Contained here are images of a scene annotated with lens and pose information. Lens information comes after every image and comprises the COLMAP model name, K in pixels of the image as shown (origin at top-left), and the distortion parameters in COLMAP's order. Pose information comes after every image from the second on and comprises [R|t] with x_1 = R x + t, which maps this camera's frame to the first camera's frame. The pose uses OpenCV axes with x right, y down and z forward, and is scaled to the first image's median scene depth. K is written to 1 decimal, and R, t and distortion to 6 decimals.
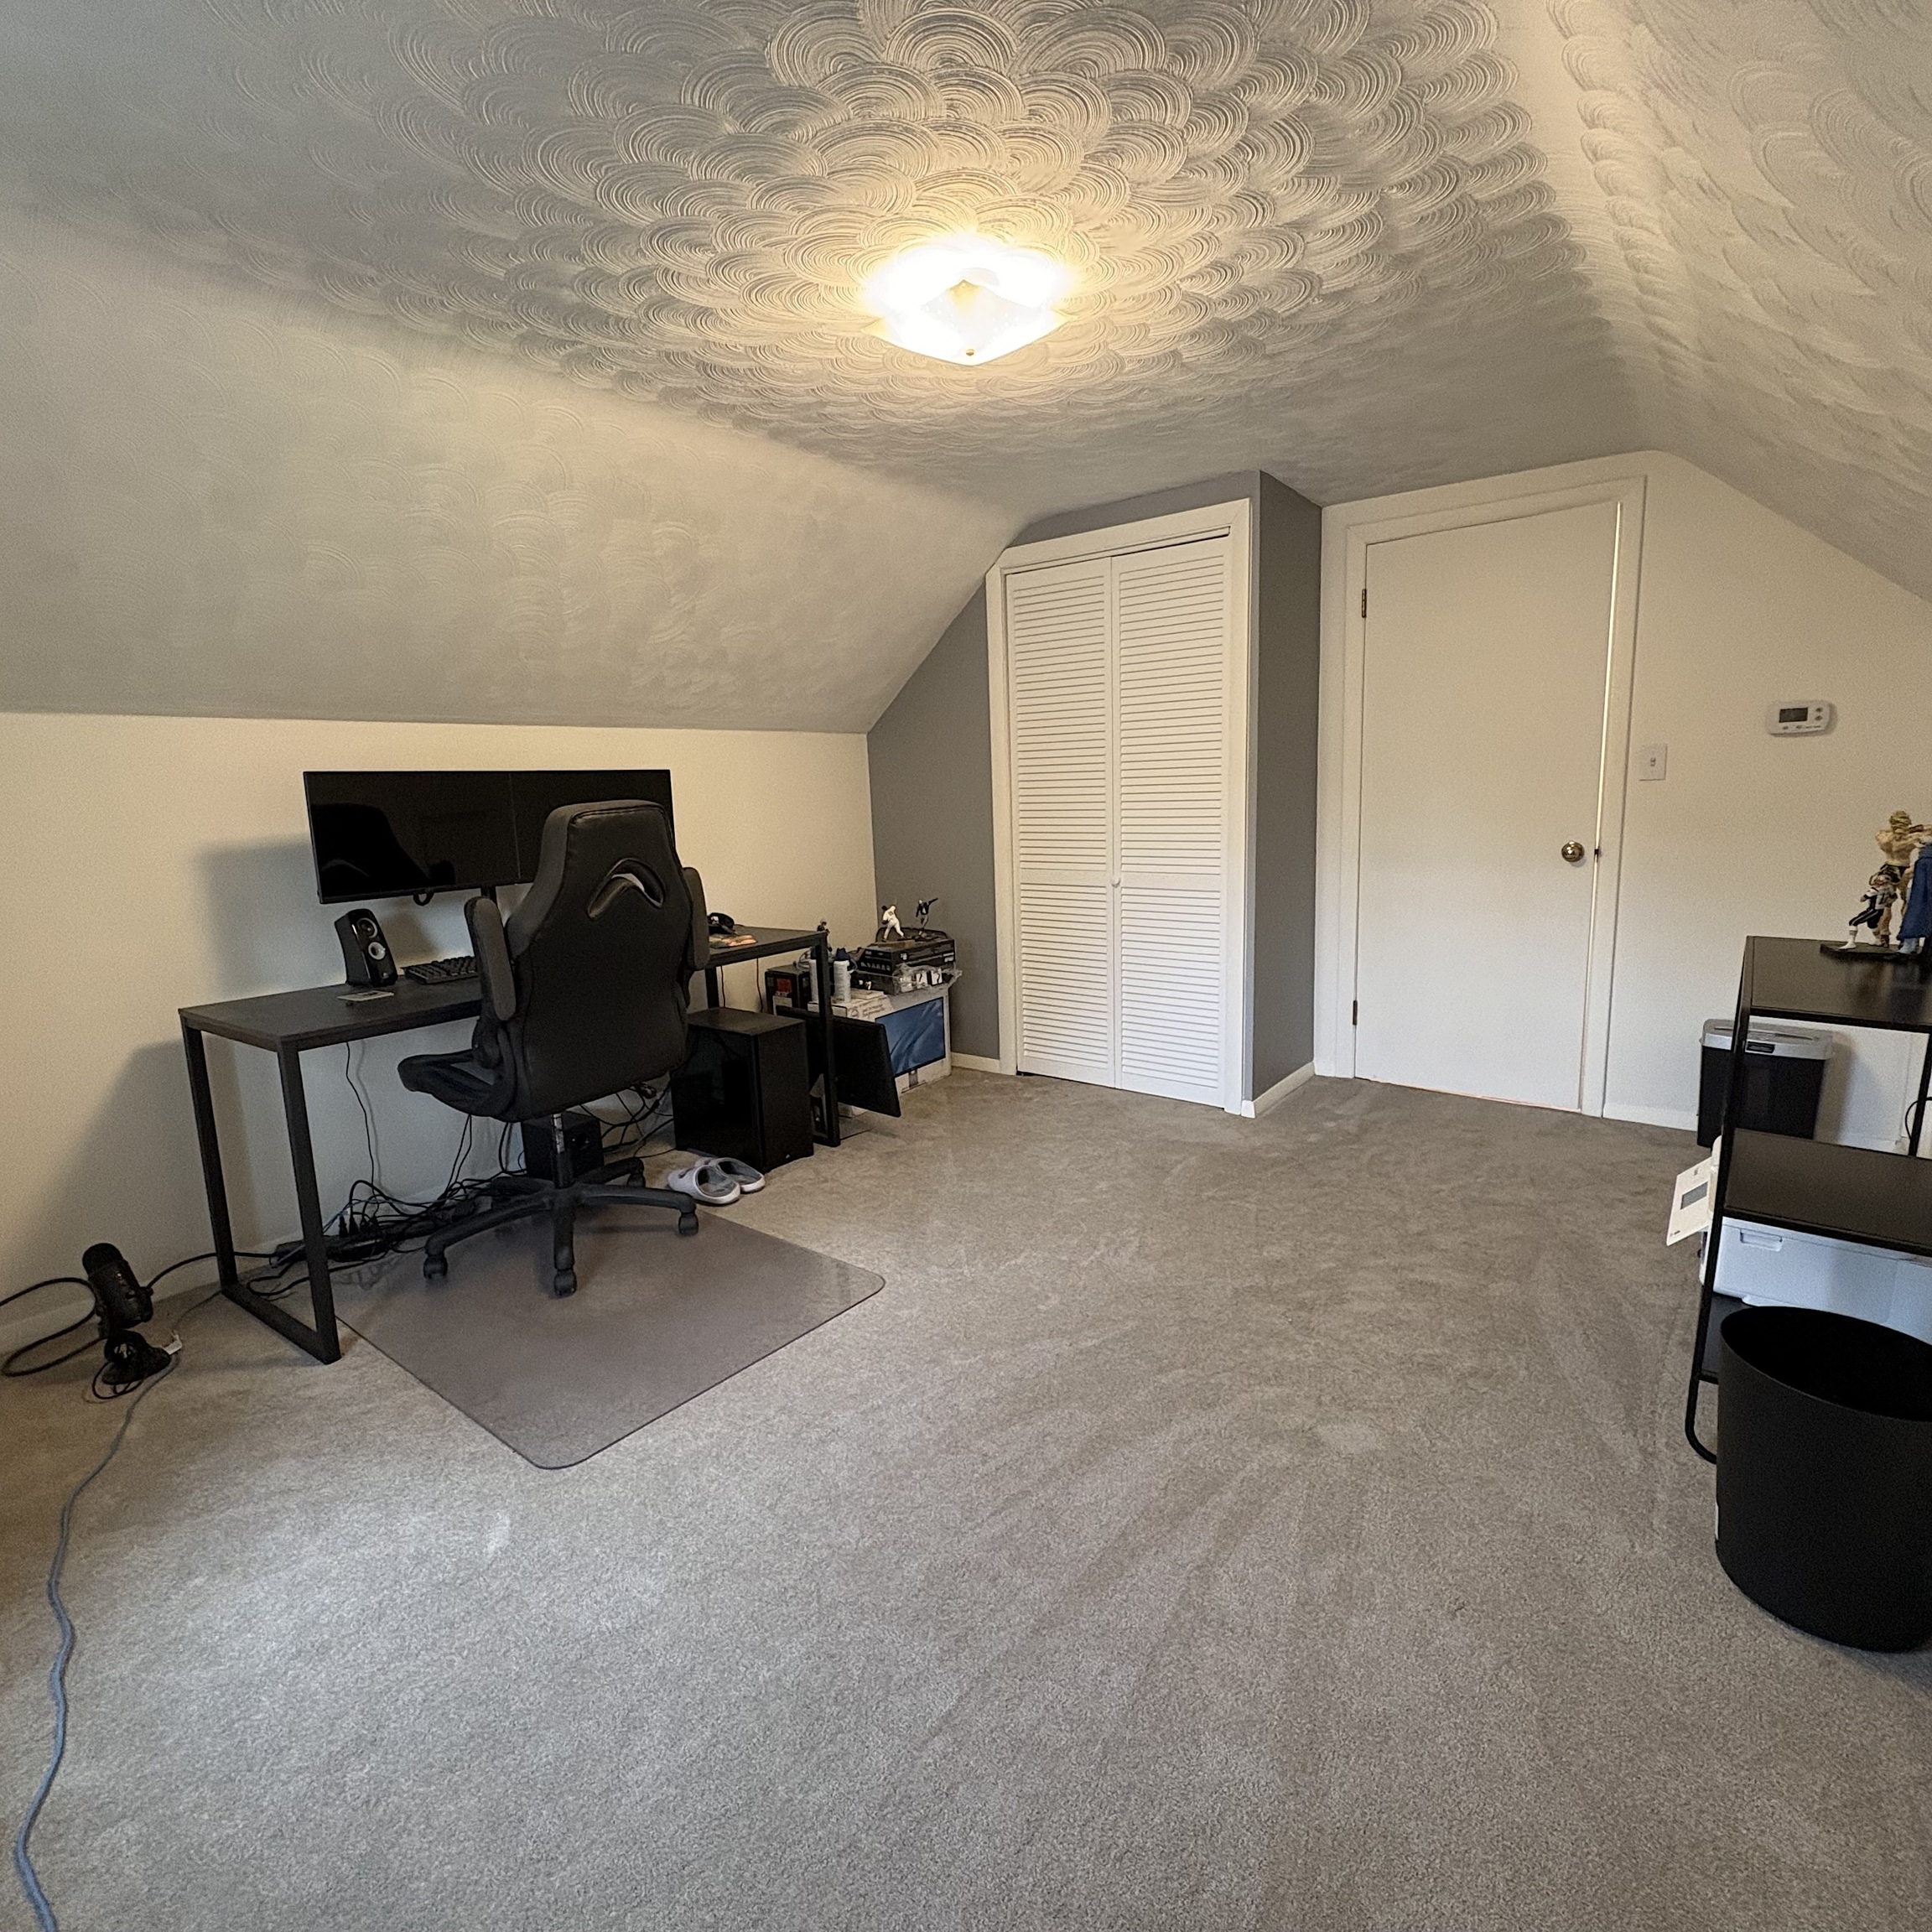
lens RADIAL K [[1026.9, 0, 963.9], [0, 1026.9, 961.8], [0, 0, 1]] dist [0.005263, 0.000501]
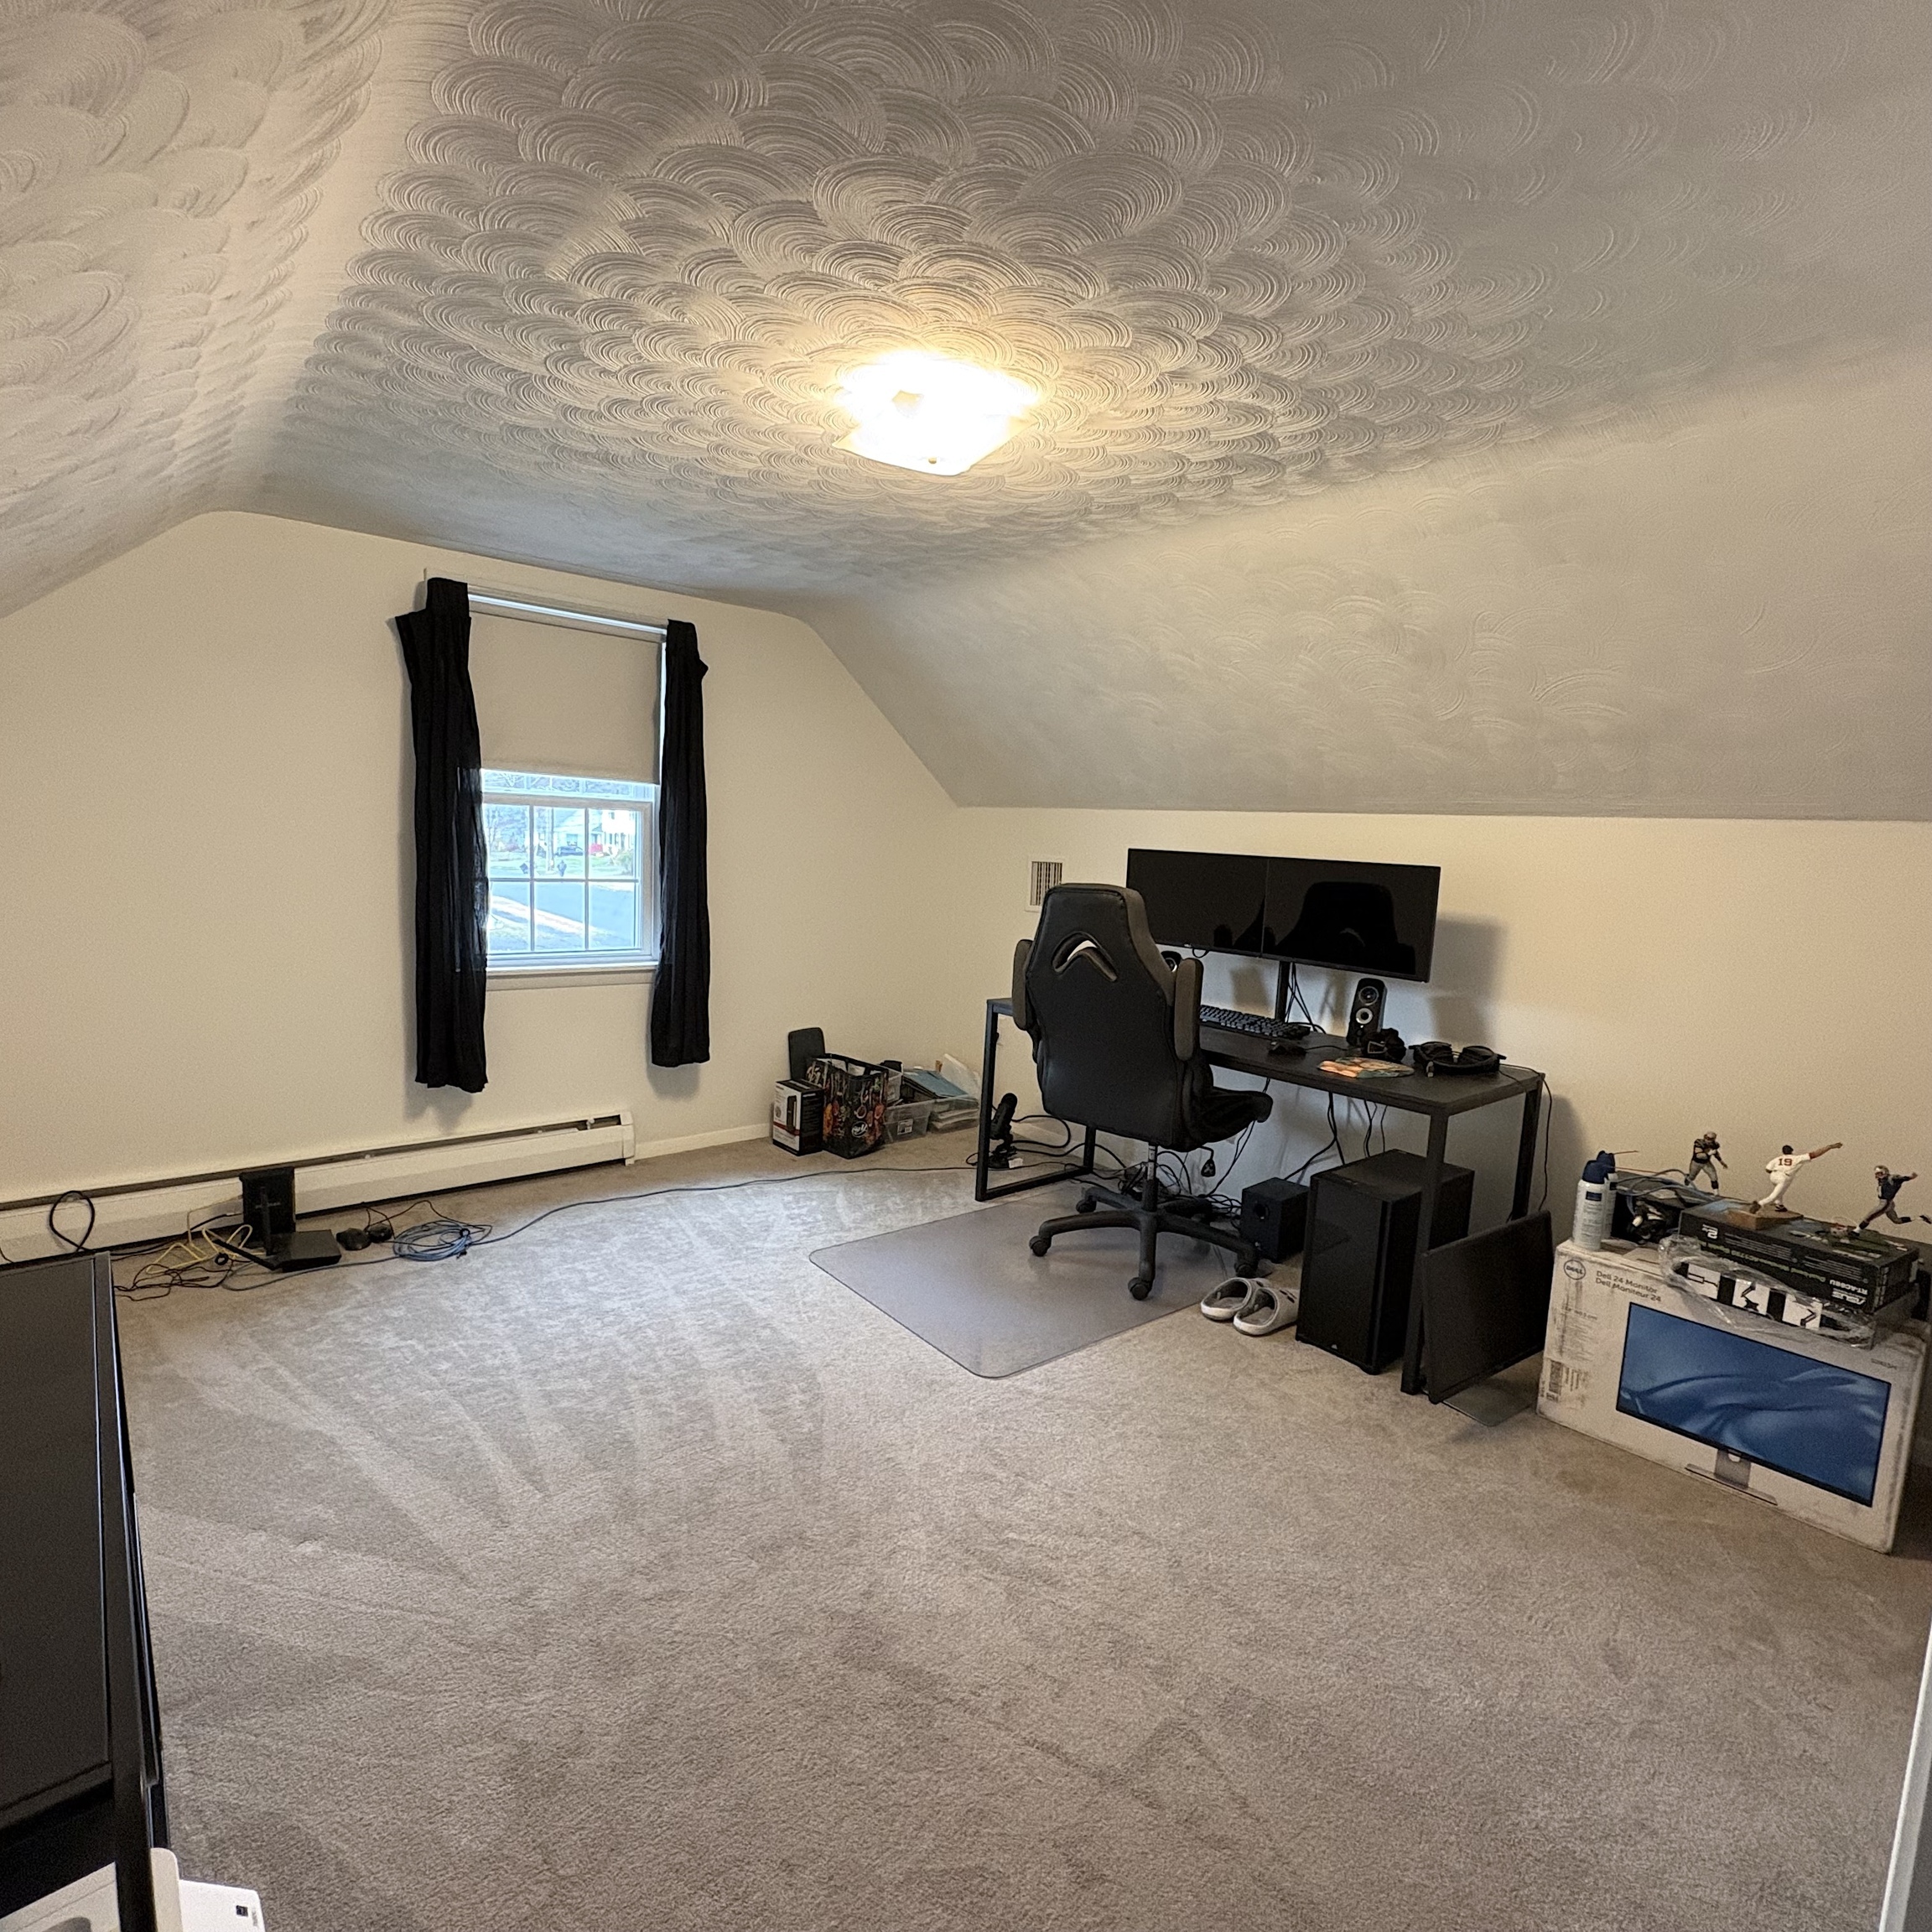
lens RADIAL K [[1026.9, 0, 963.9], [0, 1026.9, 961.8], [0, 0, 1]] dist [0.005263, 0.000501]
pose [[-0.198624, 0.146122, -0.969122, 0.594265], [-0.212303, 0.958930, 0.188097, -0.180156], [0.956805, 0.243107, -0.159444, 0.744178]]
